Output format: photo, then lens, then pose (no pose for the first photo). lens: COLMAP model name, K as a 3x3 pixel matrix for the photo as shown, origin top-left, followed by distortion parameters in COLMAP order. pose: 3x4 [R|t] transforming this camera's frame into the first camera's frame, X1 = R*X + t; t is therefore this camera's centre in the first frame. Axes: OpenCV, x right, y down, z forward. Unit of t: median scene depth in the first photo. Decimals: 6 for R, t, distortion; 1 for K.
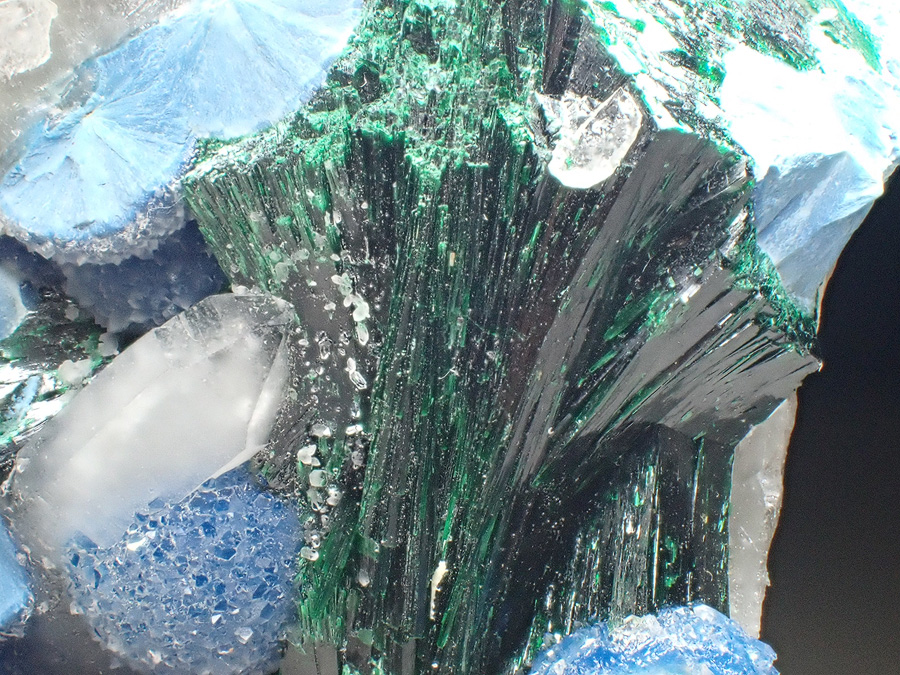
lens RADIAL K [[3090.7, 0, 445.7], [0, 3090.7, 332.1], [0, 0, 1]] dist [-0.019770, 0.000000]
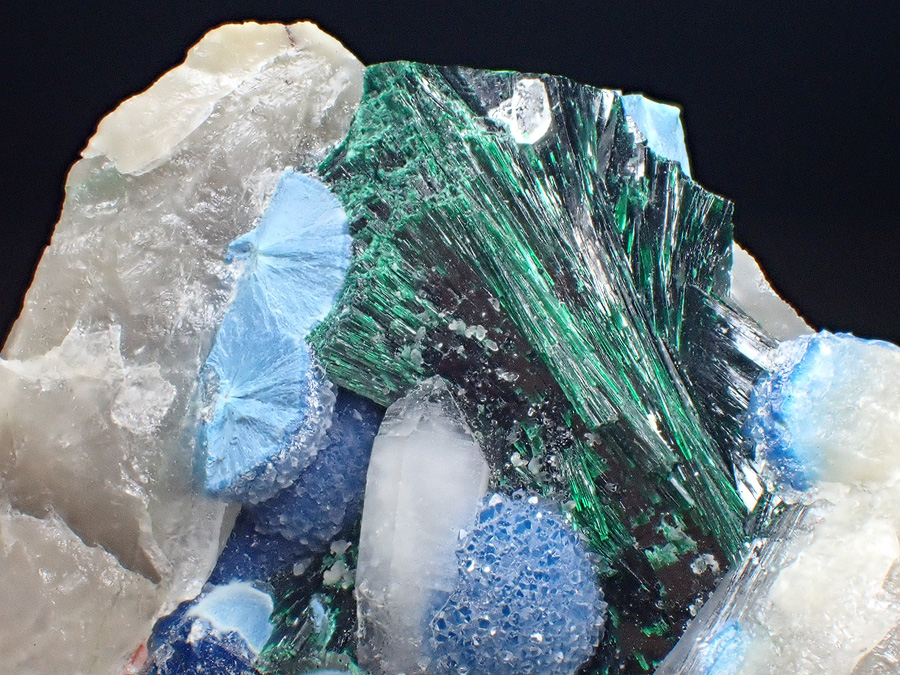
lens RADIAL K [[3090.7, 0, 455.6], [0, 3090.7, 339.2], [0, 0, 1]] dist [-0.019770, 0.000000]
pose [[0.729304, -0.539989, 0.420152, -0.623184], [0.680258, 0.638027, -0.360793, 0.490879], [-0.073244, 0.548939, 0.832647, -0.157661]]
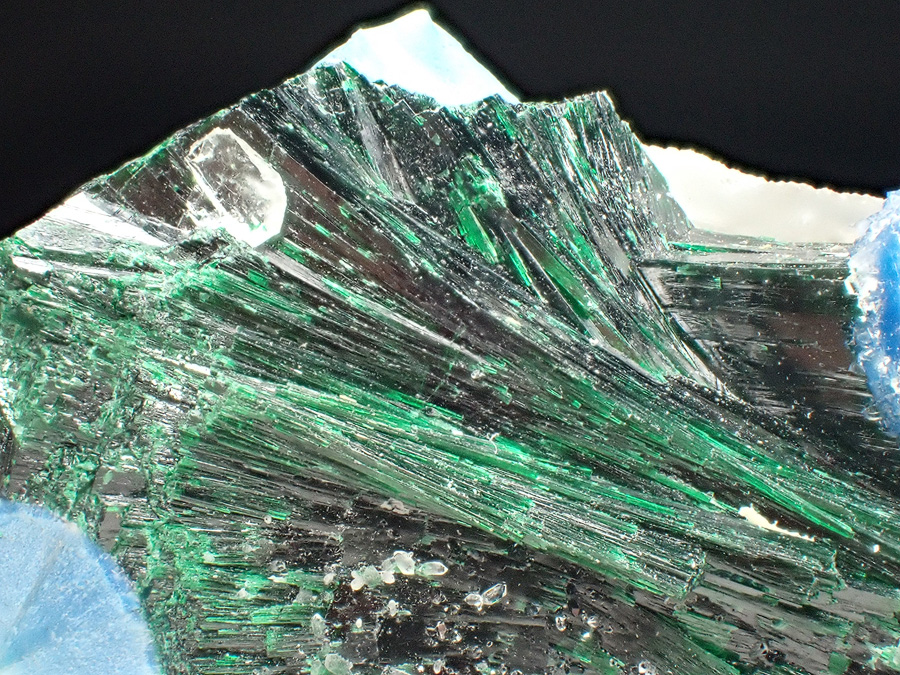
lens RADIAL K [[3090.7, 0, 447.0], [0, 3090.7, 336.4], [0, 0, 1]] dist [-0.019770, 0.000000]
pose [[0.228821, -0.885011, 0.405459, -0.289458], [0.957030, 0.128295, -0.260065, 0.198298], [0.178141, 0.447545, 0.876339, 0.297346]]
